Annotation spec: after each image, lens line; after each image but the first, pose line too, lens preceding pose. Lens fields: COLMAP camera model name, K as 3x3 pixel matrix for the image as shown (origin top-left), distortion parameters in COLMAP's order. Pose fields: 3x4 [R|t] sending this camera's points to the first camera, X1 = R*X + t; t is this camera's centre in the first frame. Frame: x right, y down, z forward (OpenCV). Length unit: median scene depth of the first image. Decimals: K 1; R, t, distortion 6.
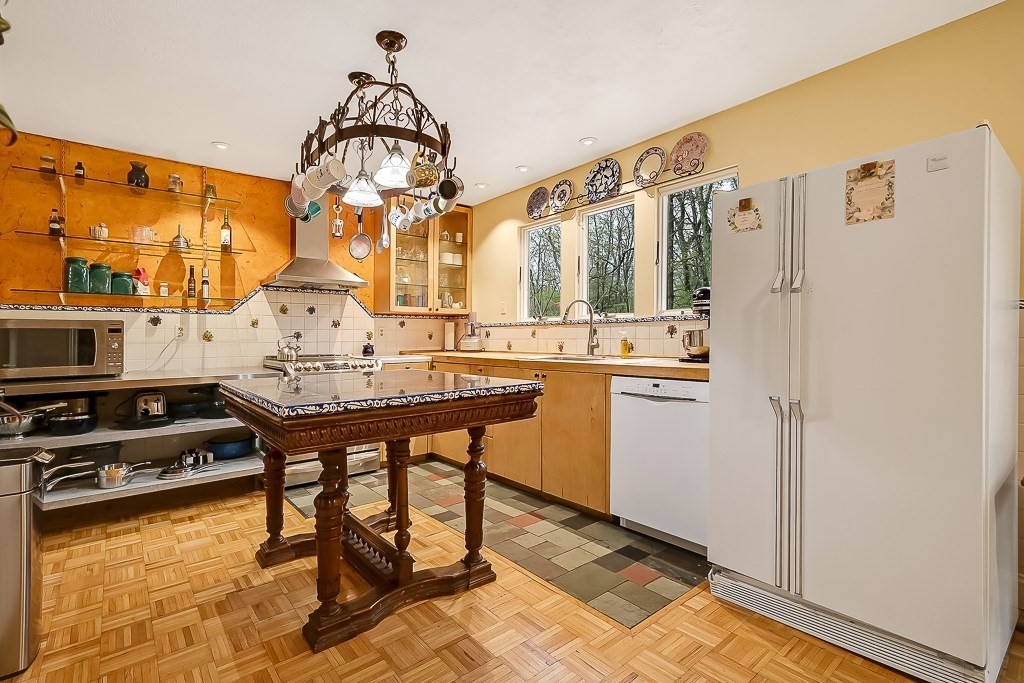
lens RADIAL K [[491.4, 0, 505.1], [0, 491.4, 336.3], [0, 0, 1]] dist [0.018863, -0.000106]
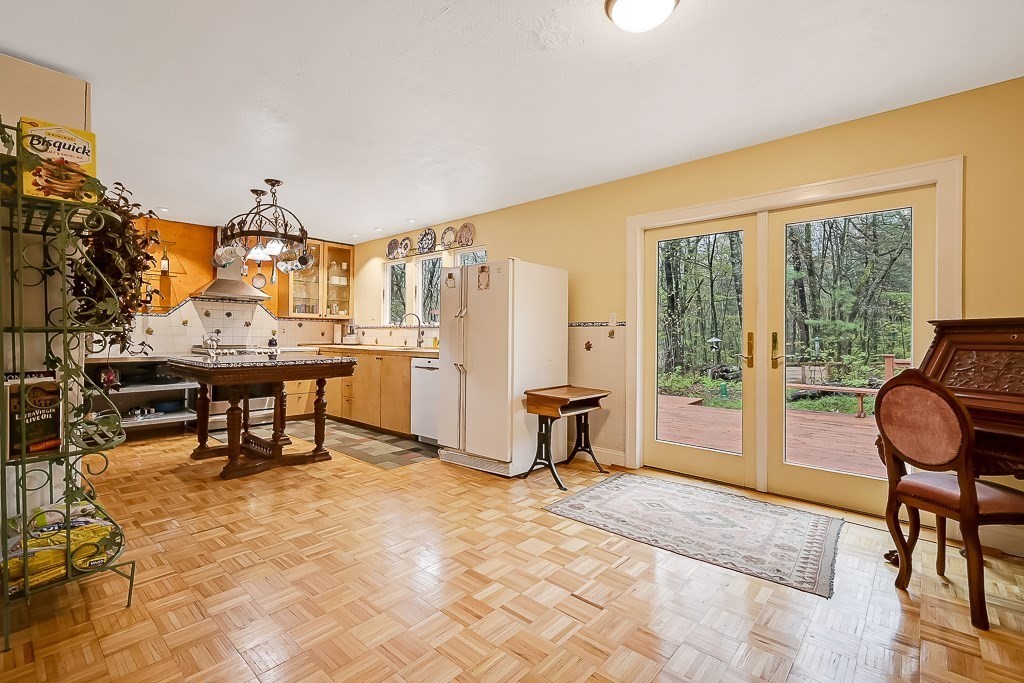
lens RADIAL K [[453.1, 0, 505.0], [0, 453.1, 327.4], [0, 0, 1]] dist [0.007978, 0.000487]
pose [[0.985651, 0.020442, 0.167553, 0.207769], [-0.017181, 0.999634, -0.020892, -0.000964], [-0.167919, 0.017713, 0.985642, -0.531598]]
